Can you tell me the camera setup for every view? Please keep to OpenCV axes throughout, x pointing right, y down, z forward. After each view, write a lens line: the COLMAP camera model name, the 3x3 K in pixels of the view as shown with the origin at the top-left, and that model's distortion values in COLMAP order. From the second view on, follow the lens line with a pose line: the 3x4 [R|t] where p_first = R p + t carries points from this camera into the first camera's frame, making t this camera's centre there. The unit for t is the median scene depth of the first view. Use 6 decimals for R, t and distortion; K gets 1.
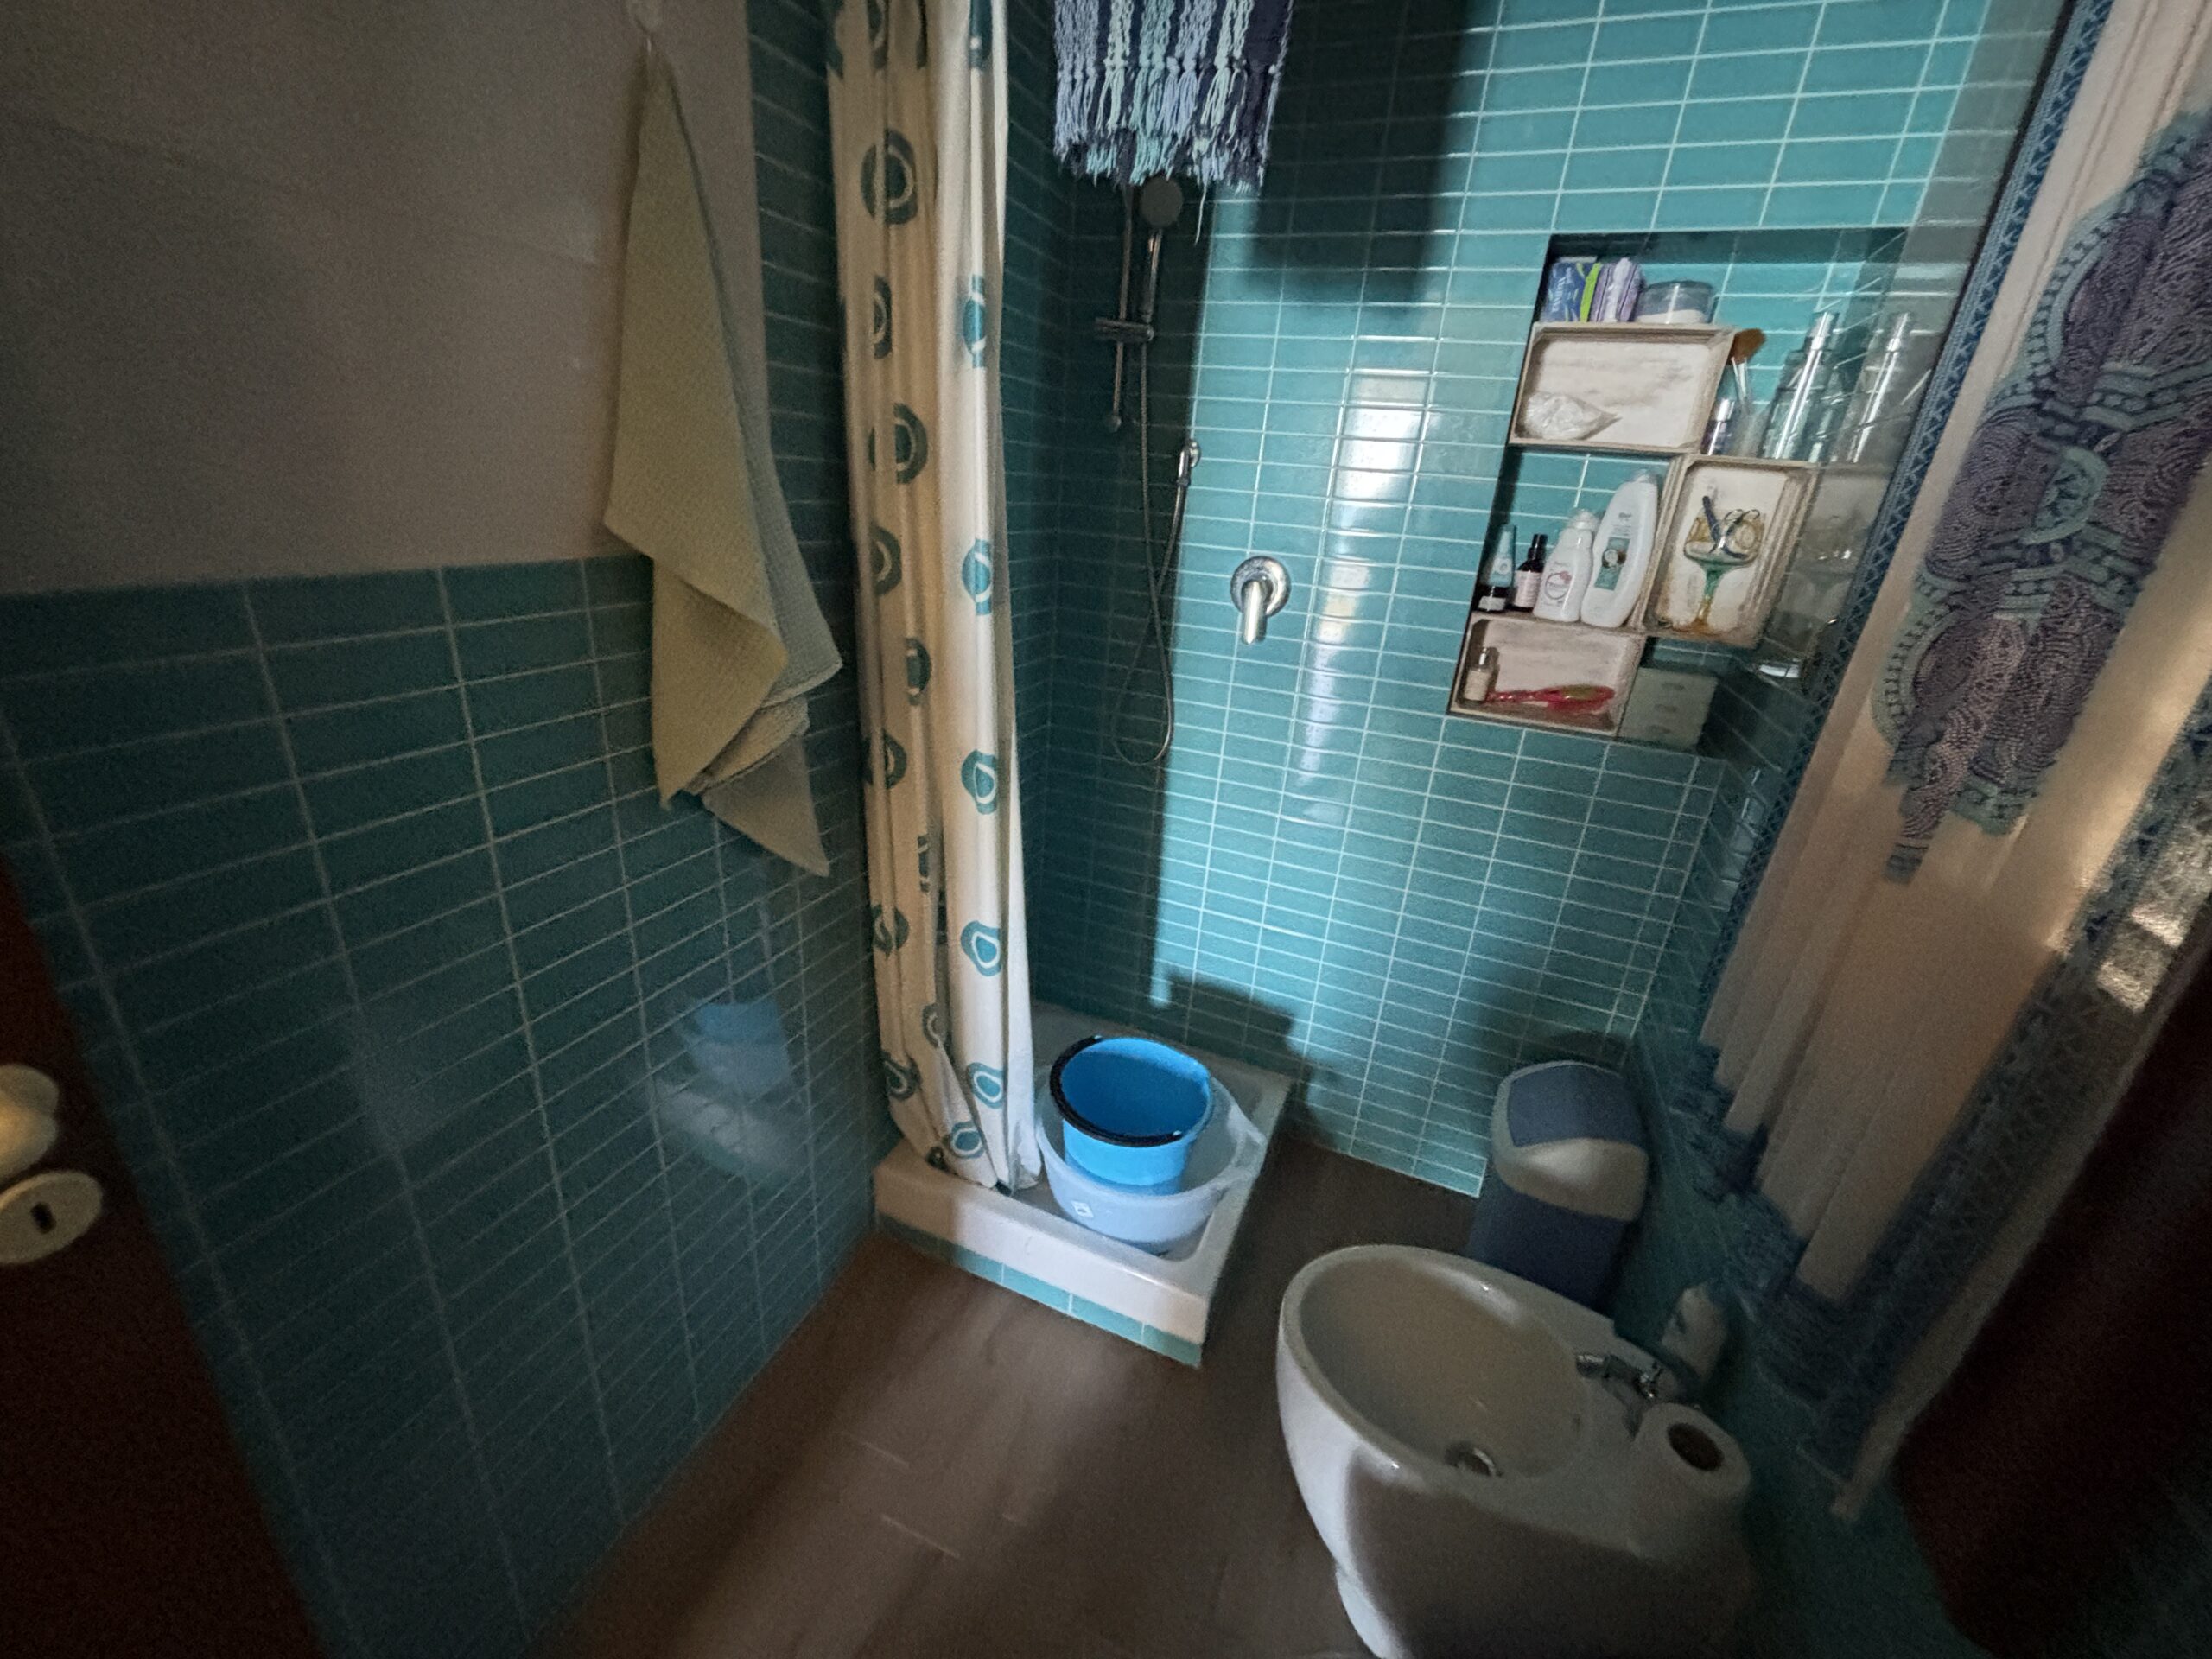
lens RADIAL K [[882.6, 0, 1125.0], [0, 882.6, 828.1], [0, 0, 1]] dist [-0.001177, -0.000637]
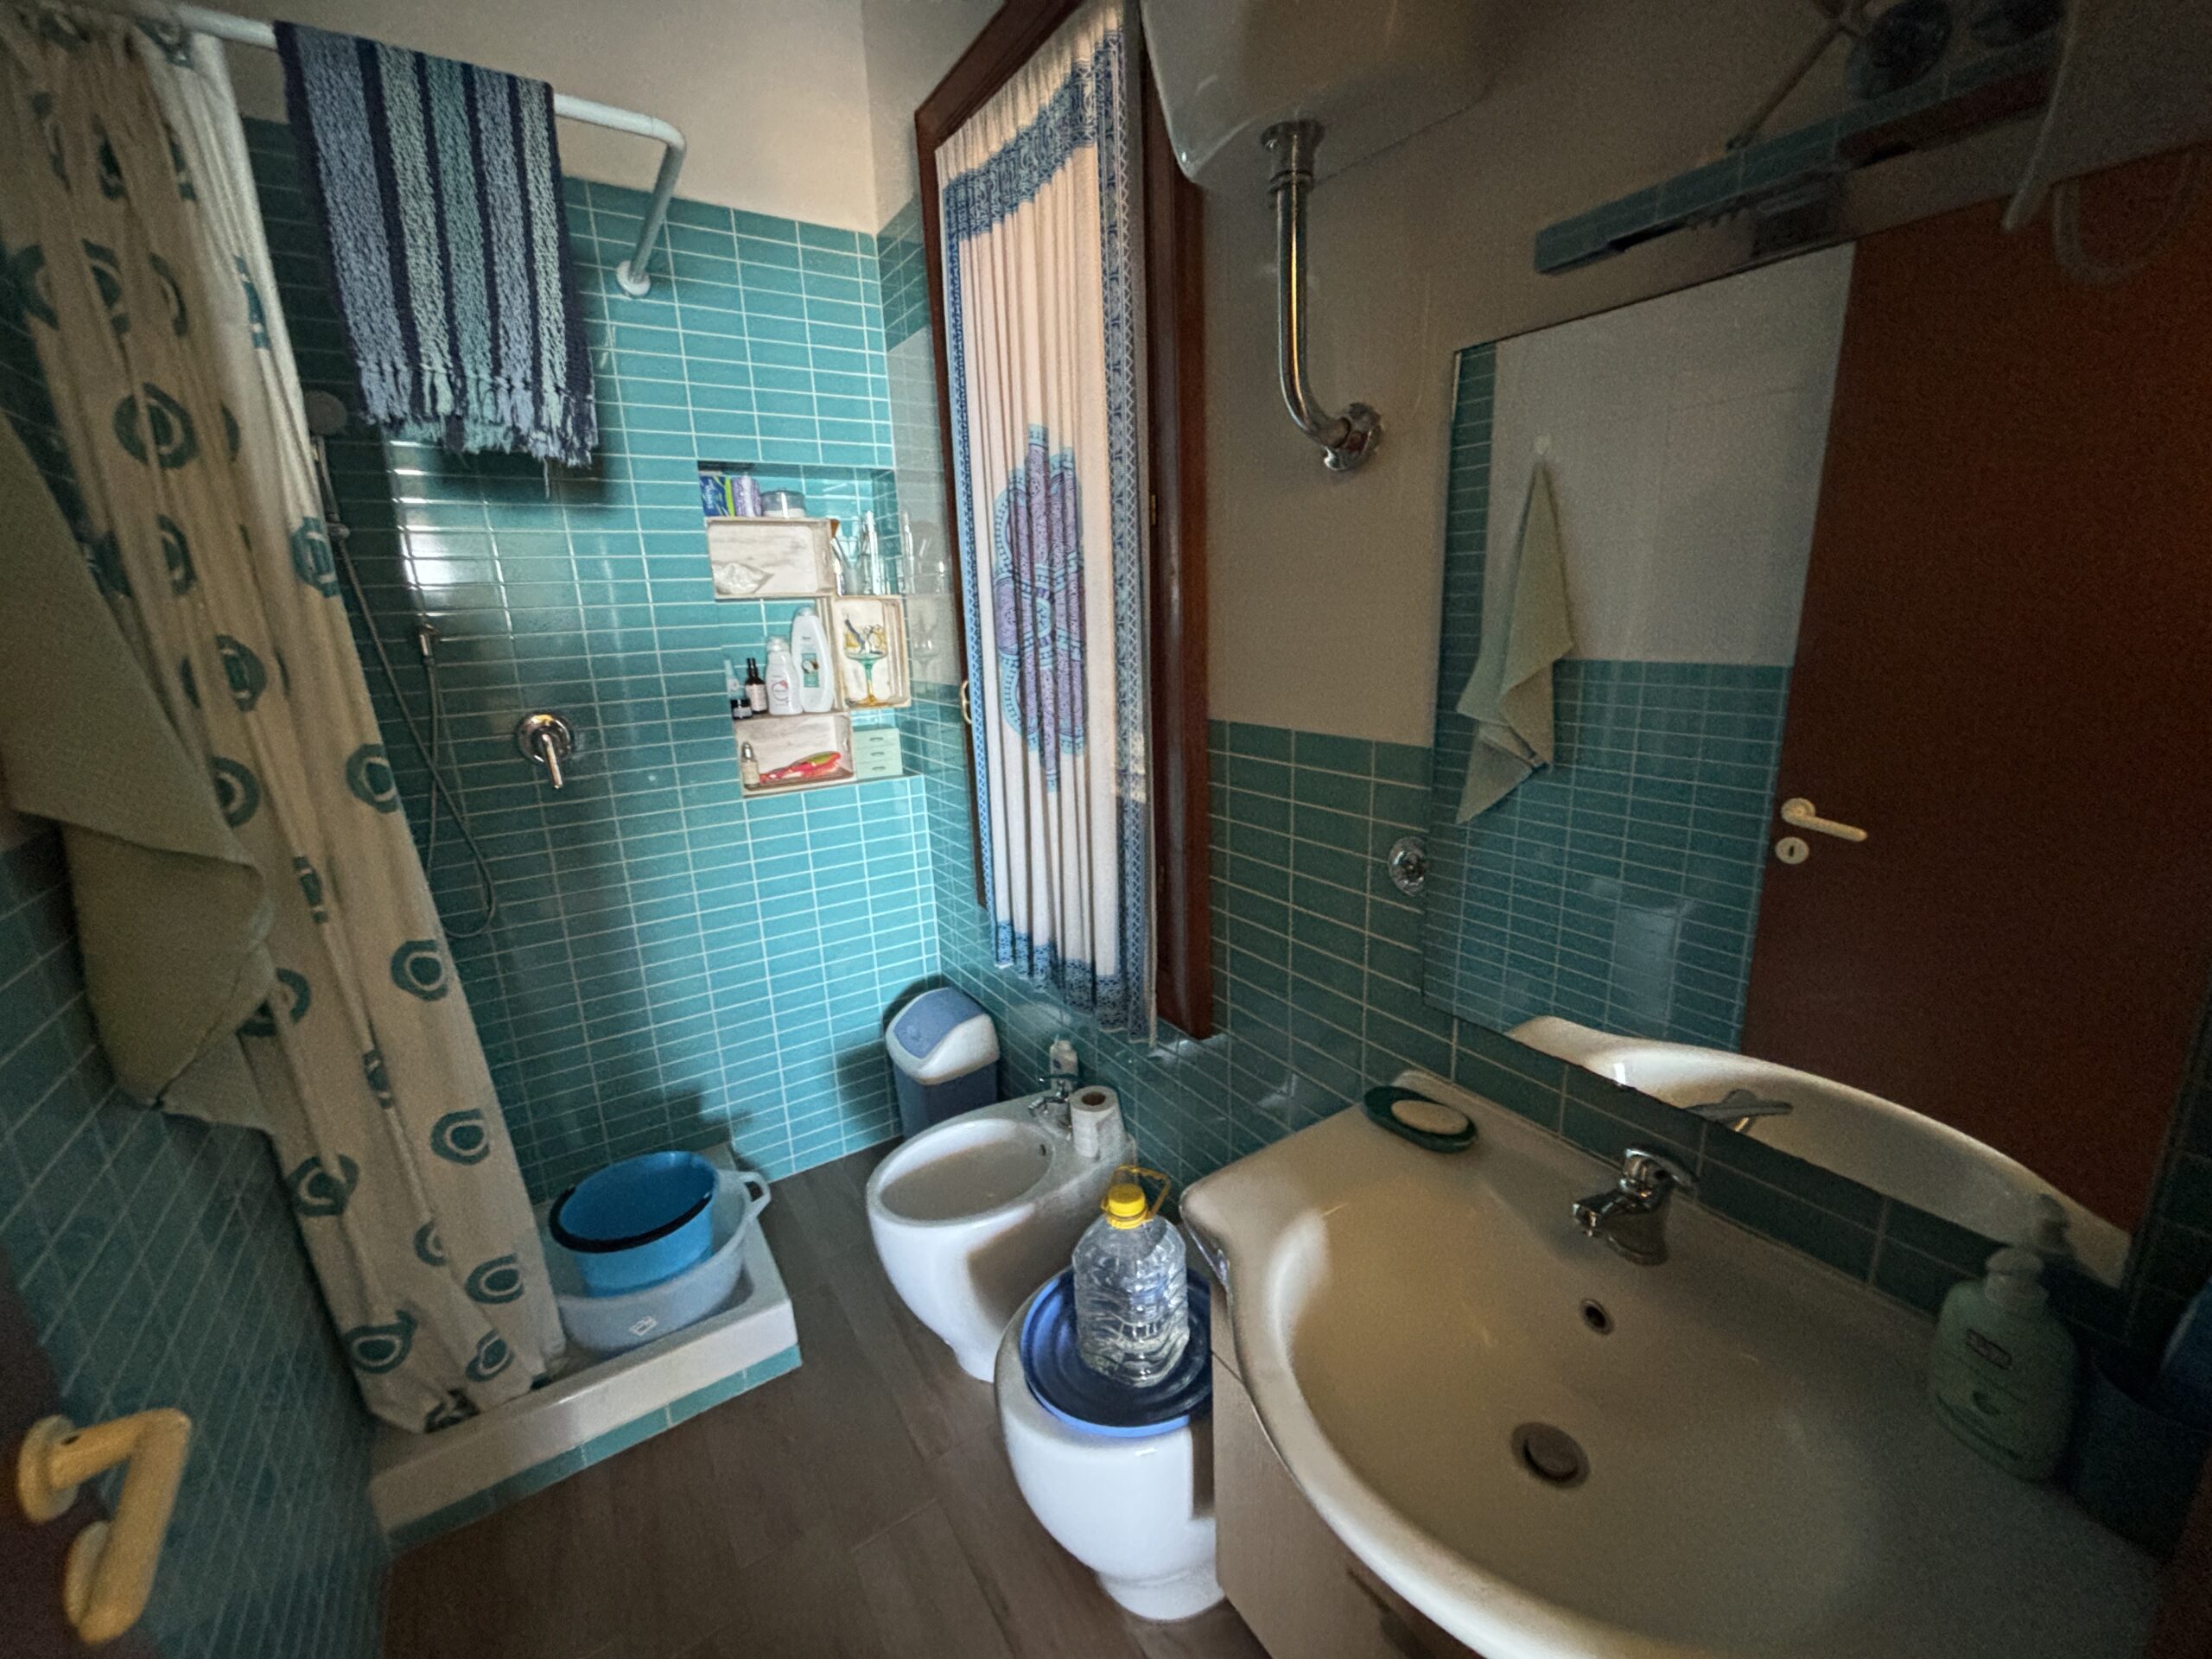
lens RADIAL K [[882.6, 0, 1113.2], [0, 882.6, 834.0], [0, 0, 1]] dist [-0.001177, -0.000637]
pose [[0.553033, -0.300160, 0.777212, -0.398411], [0.376029, 0.922358, 0.088648, 0.009114], [-0.743476, 0.243229, 0.622963, -0.221425]]
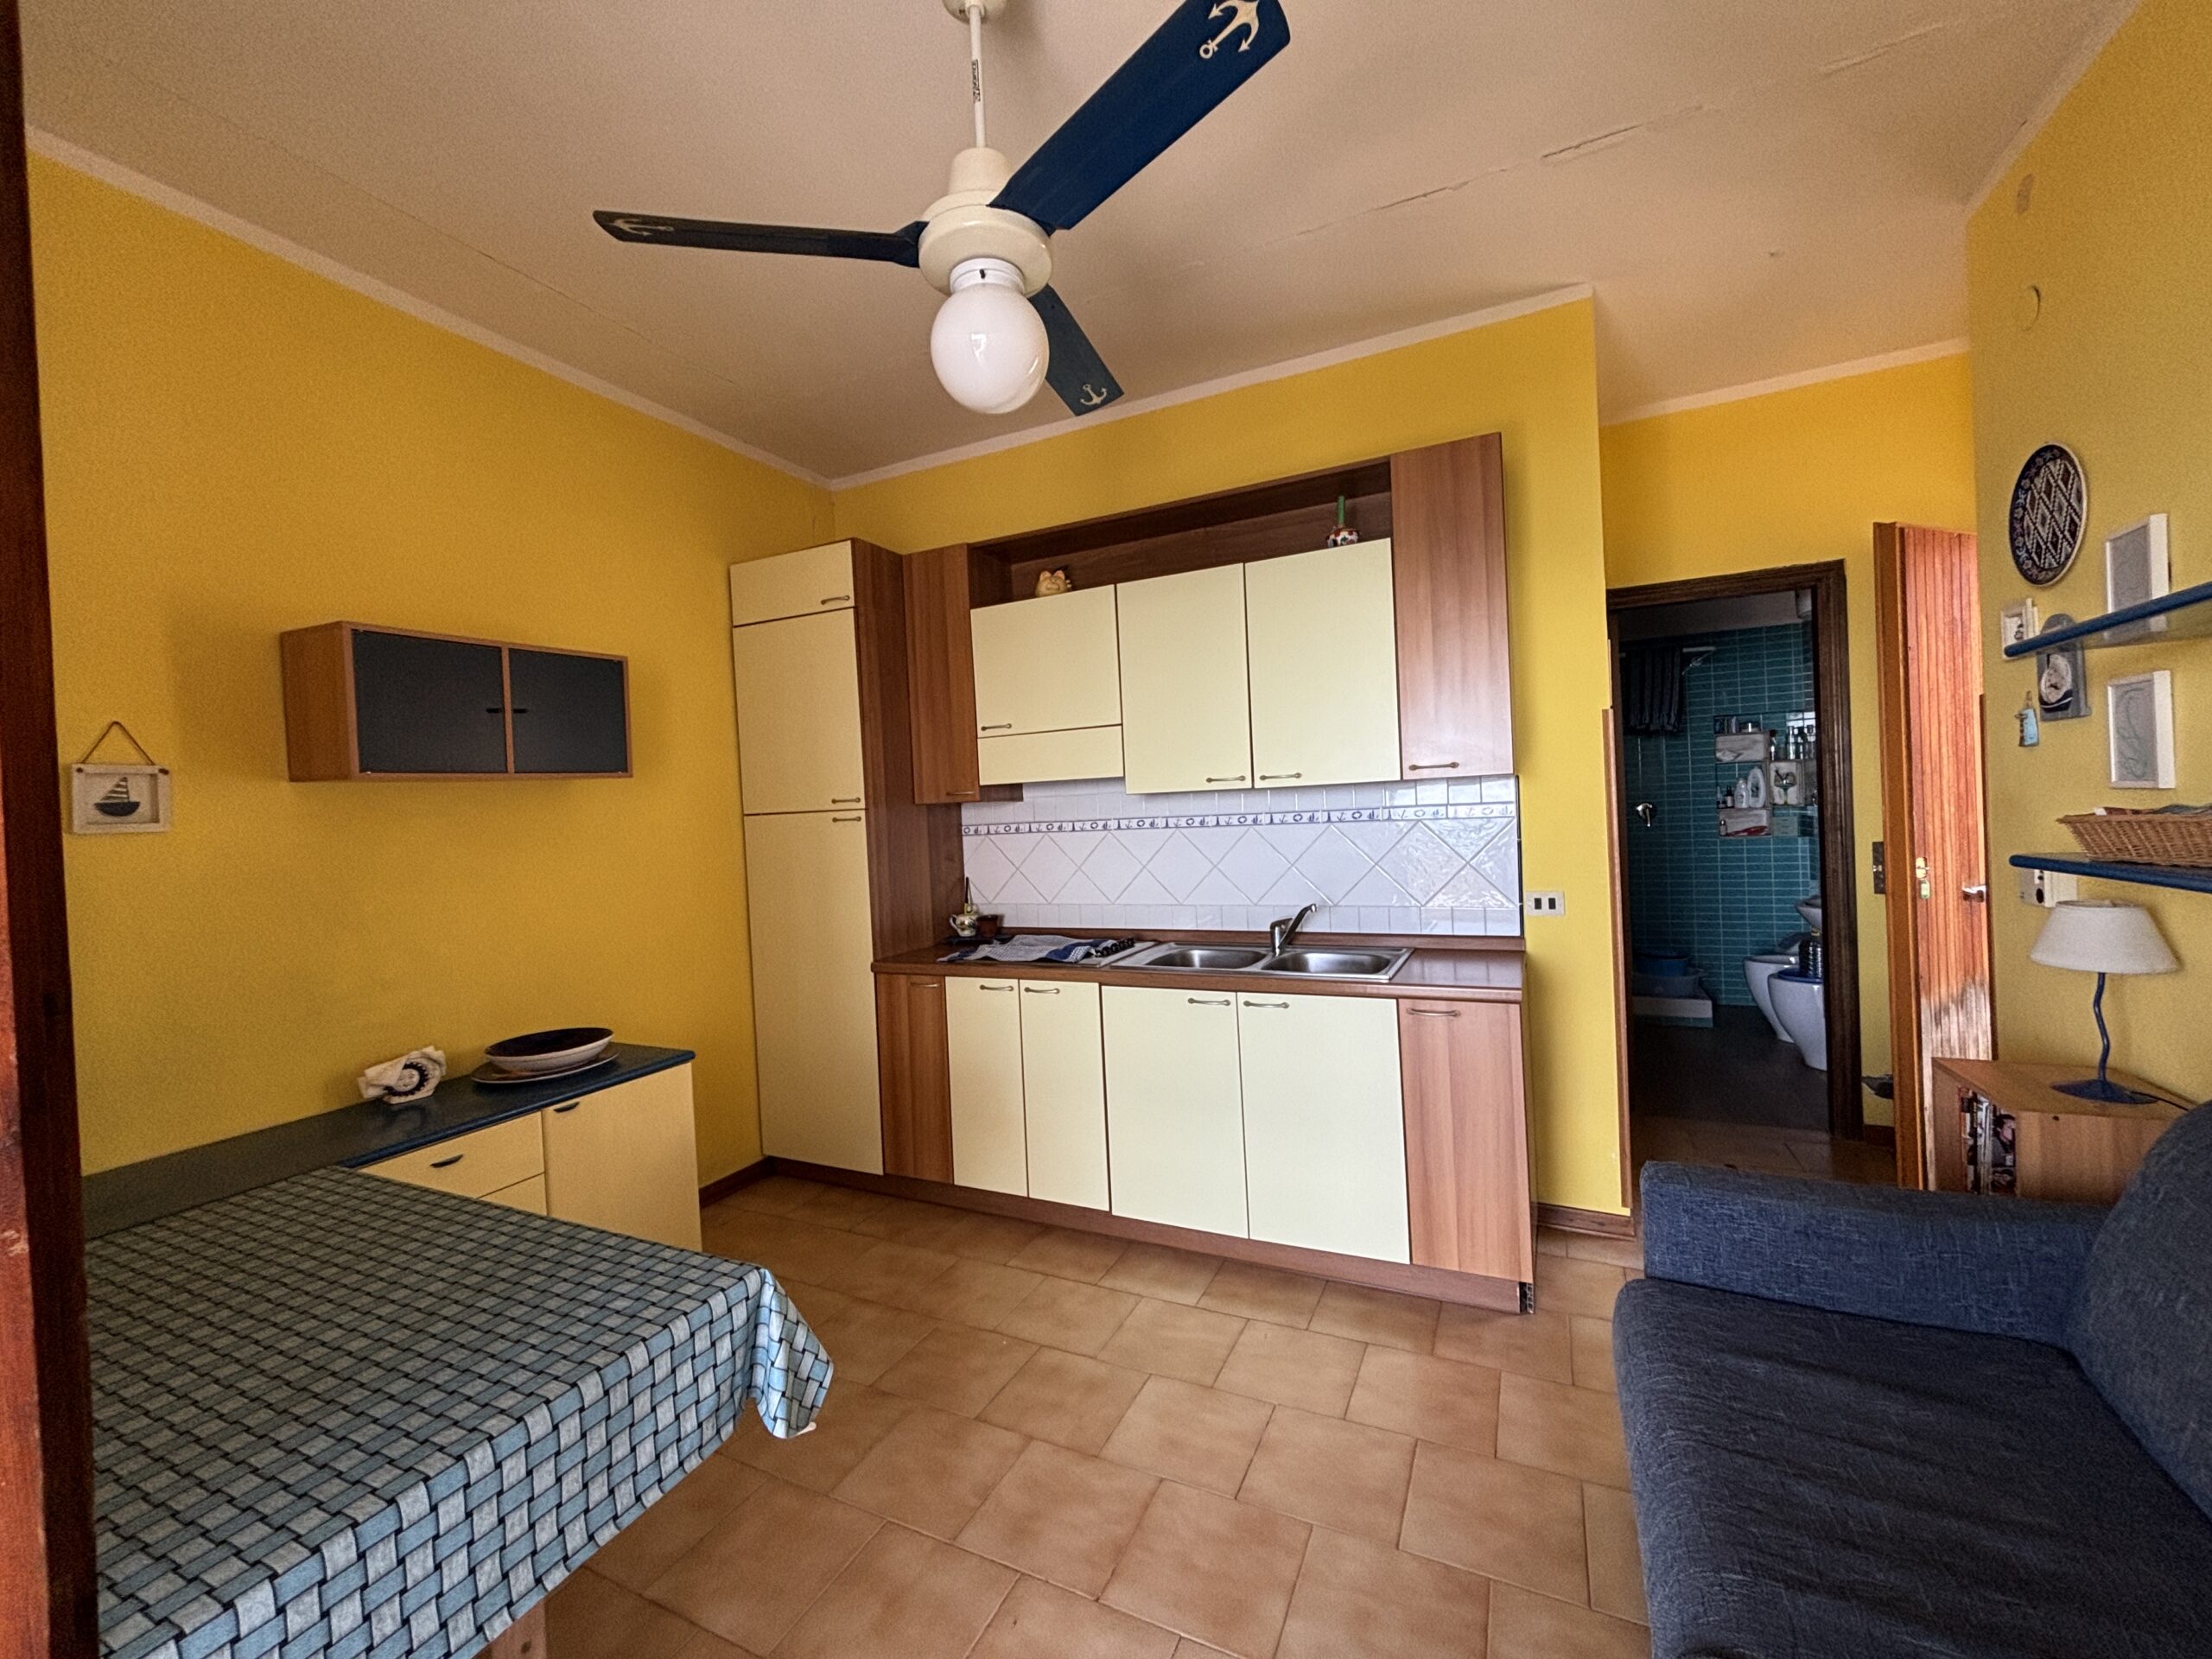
lens RADIAL K [[882.6, 0, 1124.0], [0, 882.6, 821.3], [0, 0, 1]] dist [-0.001177, -0.000637]
pose [[0.991465, -0.119791, -0.051455, -1.877238], [0.092960, 0.926271, -0.365212, 0.915214], [0.091410, 0.357311, 0.929501, -2.599116]]
